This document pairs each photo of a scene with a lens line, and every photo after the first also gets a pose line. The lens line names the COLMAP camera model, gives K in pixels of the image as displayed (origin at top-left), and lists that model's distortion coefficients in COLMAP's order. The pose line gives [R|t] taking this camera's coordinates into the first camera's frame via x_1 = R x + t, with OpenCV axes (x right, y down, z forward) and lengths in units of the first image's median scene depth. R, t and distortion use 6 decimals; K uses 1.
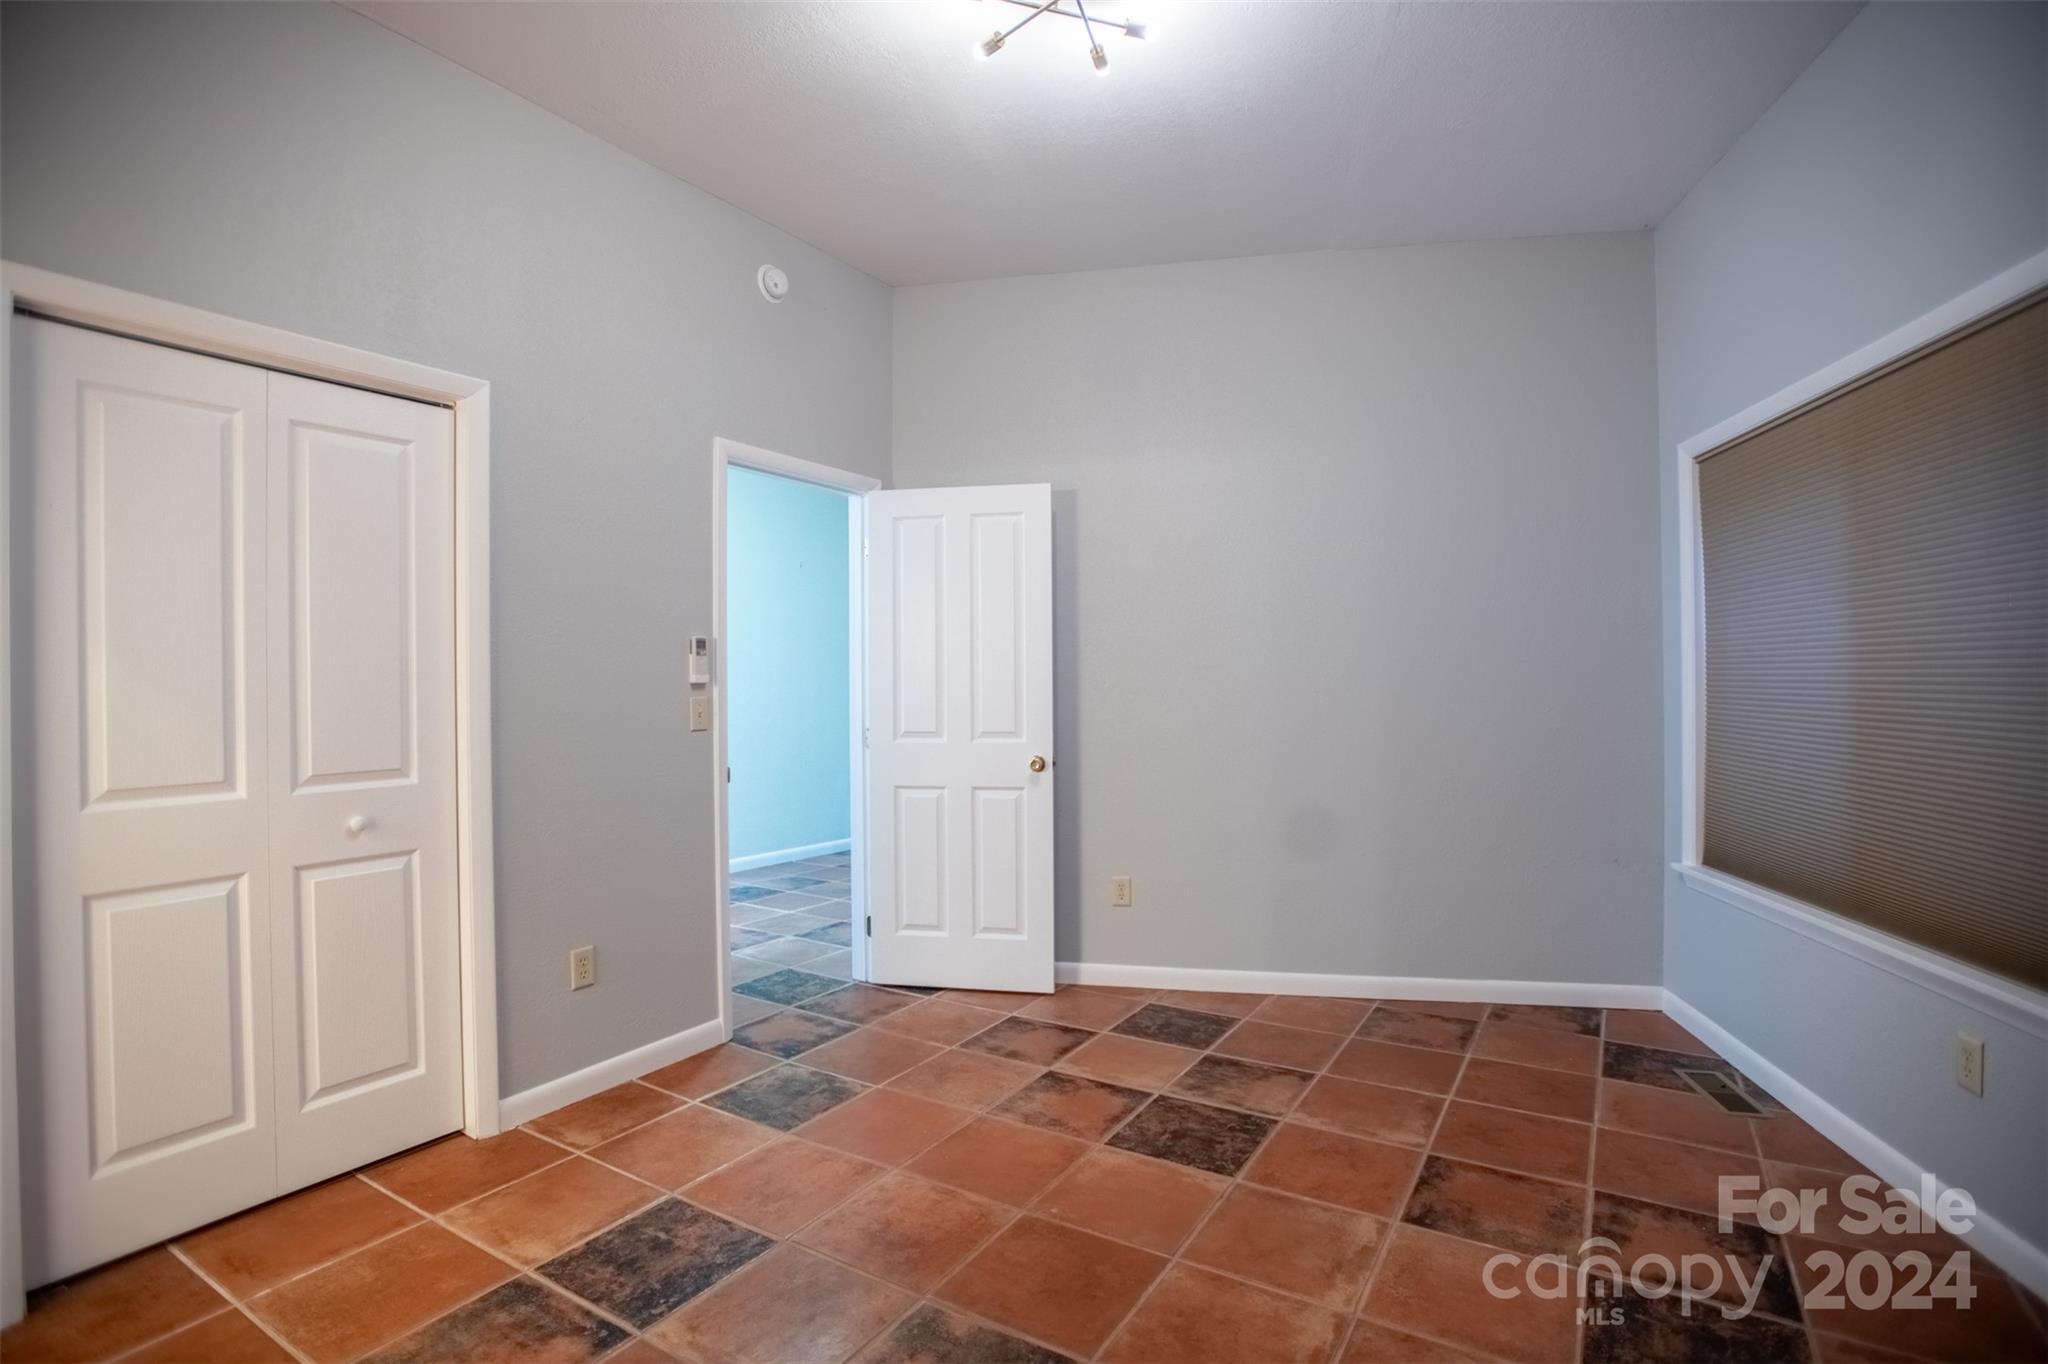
lens RADIAL K [[975.3, 0, 1024.0], [0, 975.3, 682.0], [0, 0, 1]] dist [-0.037466, 0.000498]
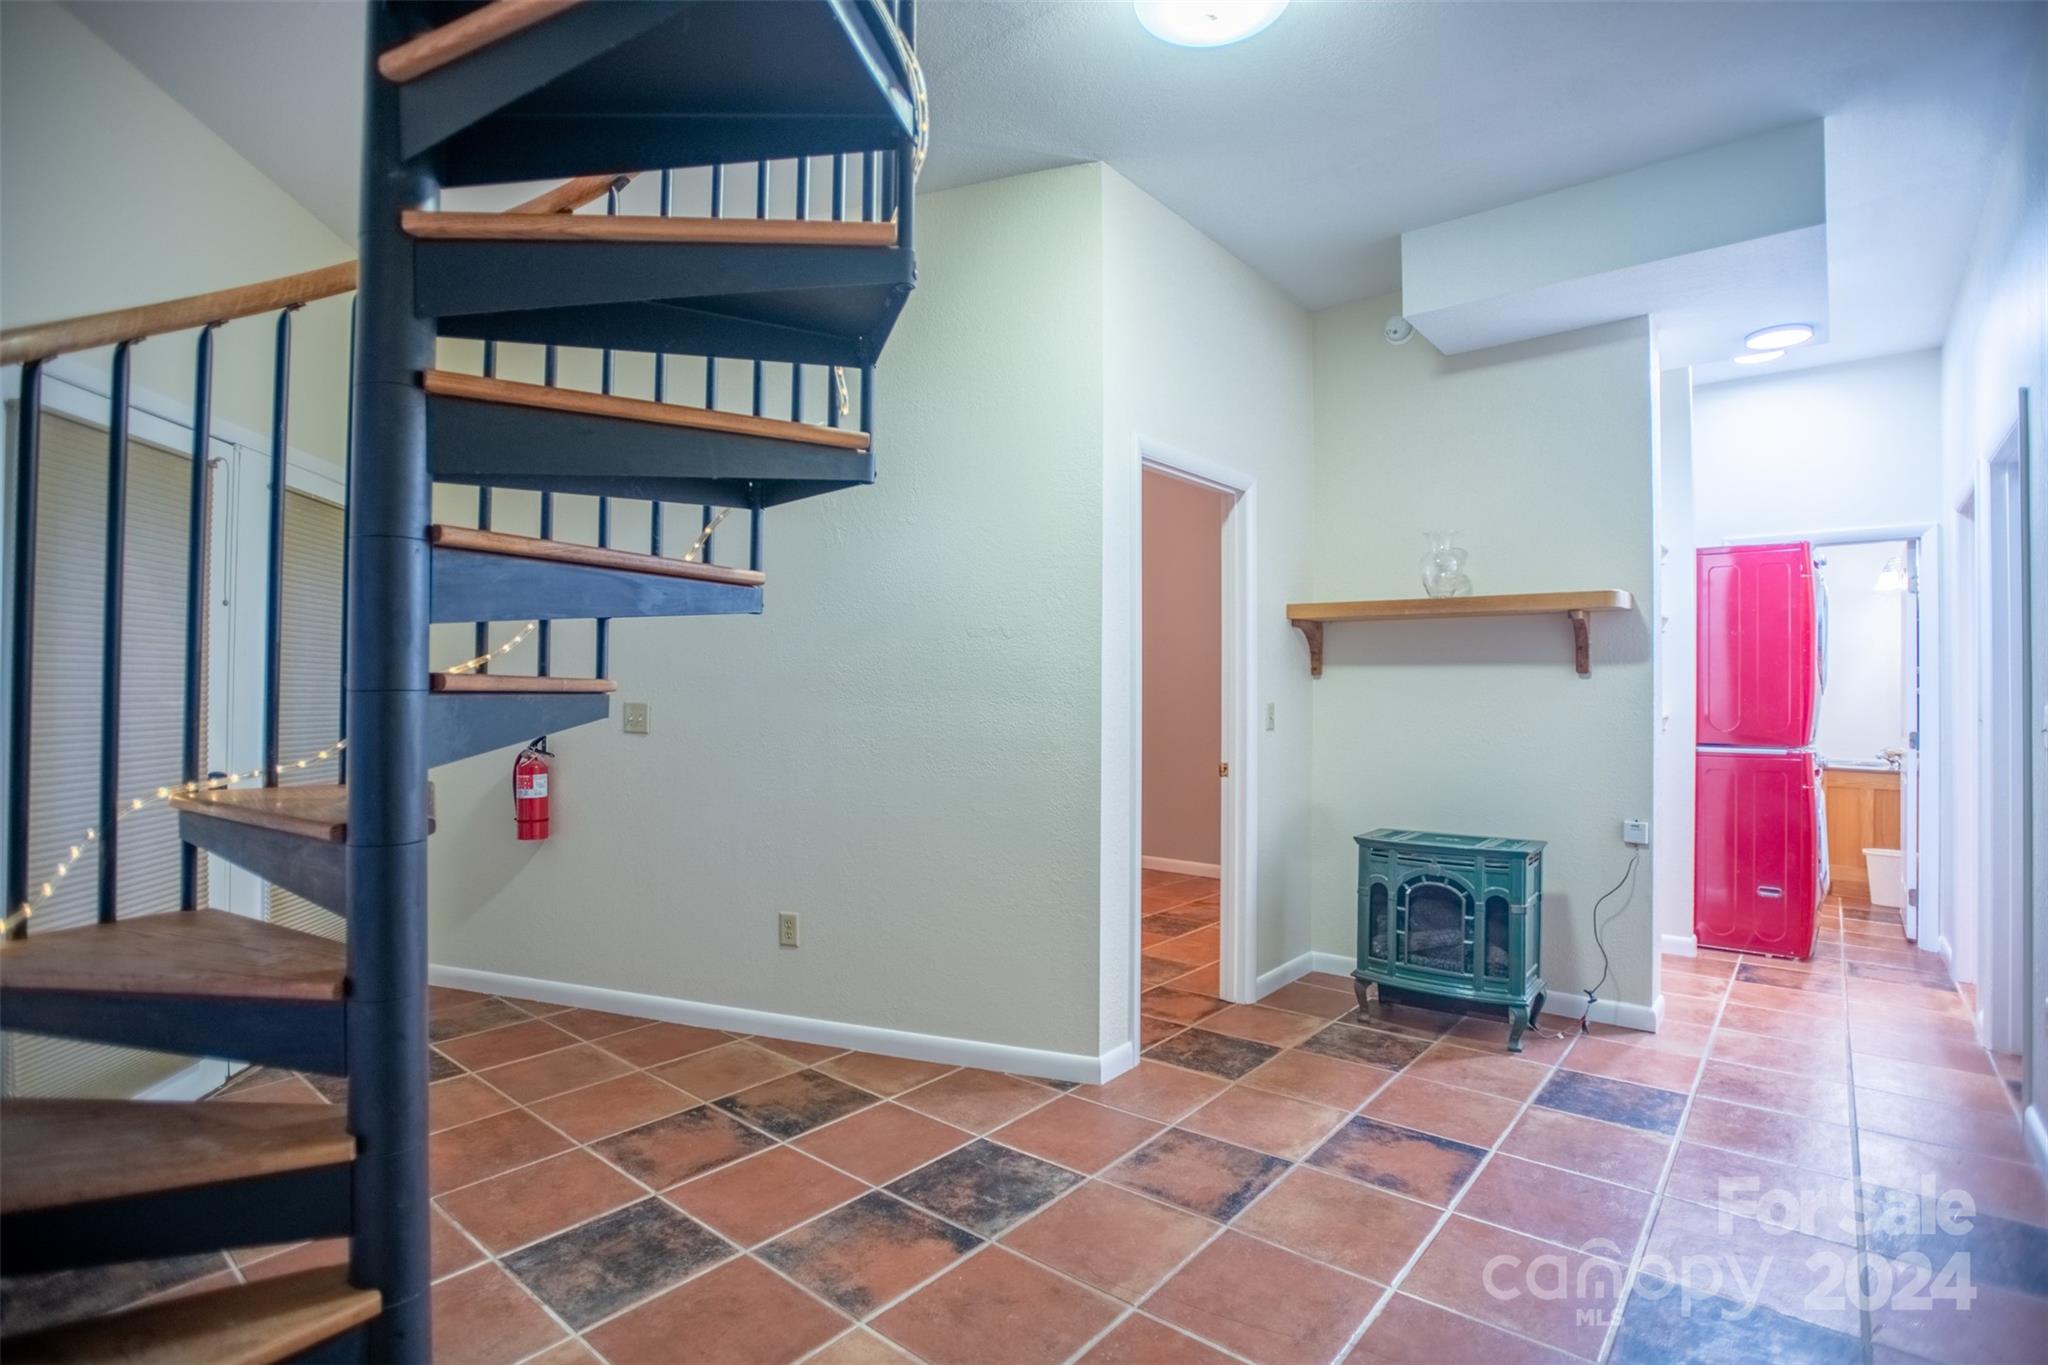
lens RADIAL K [[975.3, 0, 1024.0], [0, 975.3, 682.5], [0, 0, 1]] dist [-0.037466, 0.000498]
pose [[-0.989435, 0.005432, 0.144874, -0.224071], [0.003136, 0.999866, -0.016076, 0.008803], [-0.144942, -0.015452, -0.989319, 2.029270]]
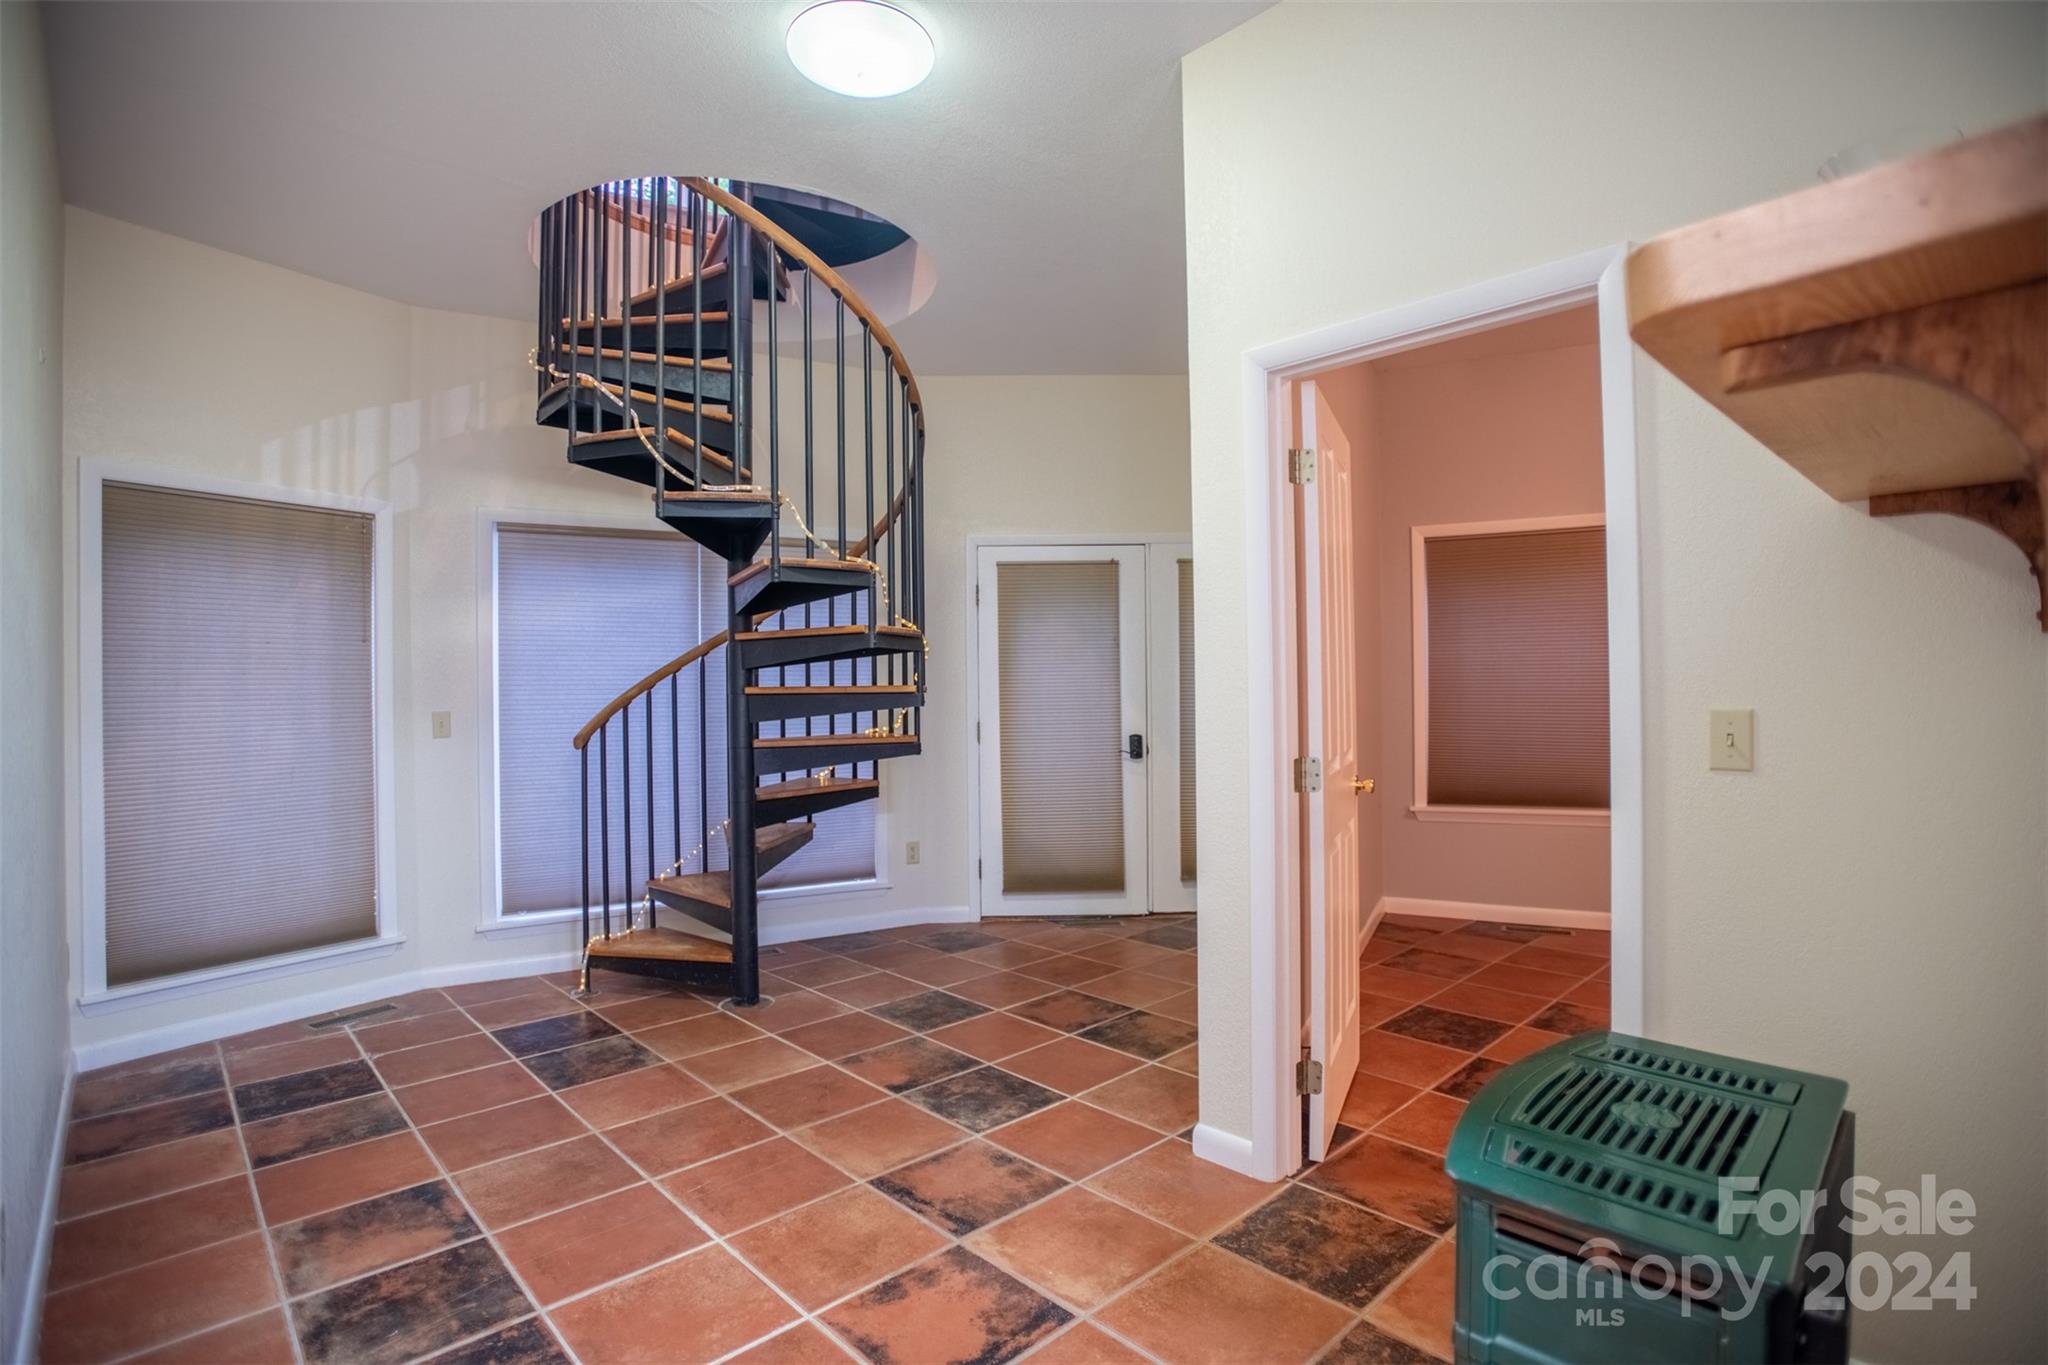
lens RADIAL K [[975.3, 0, 1024.0], [0, 975.3, 682.5], [0, 0, 1]] dist [-0.037466, 0.000498]
pose [[0.262727, 0.012469, 0.964790, -0.880978], [0.014562, 0.999751, -0.016886, 0.011293], [-0.964760, 0.018485, 0.262480, 1.110738]]
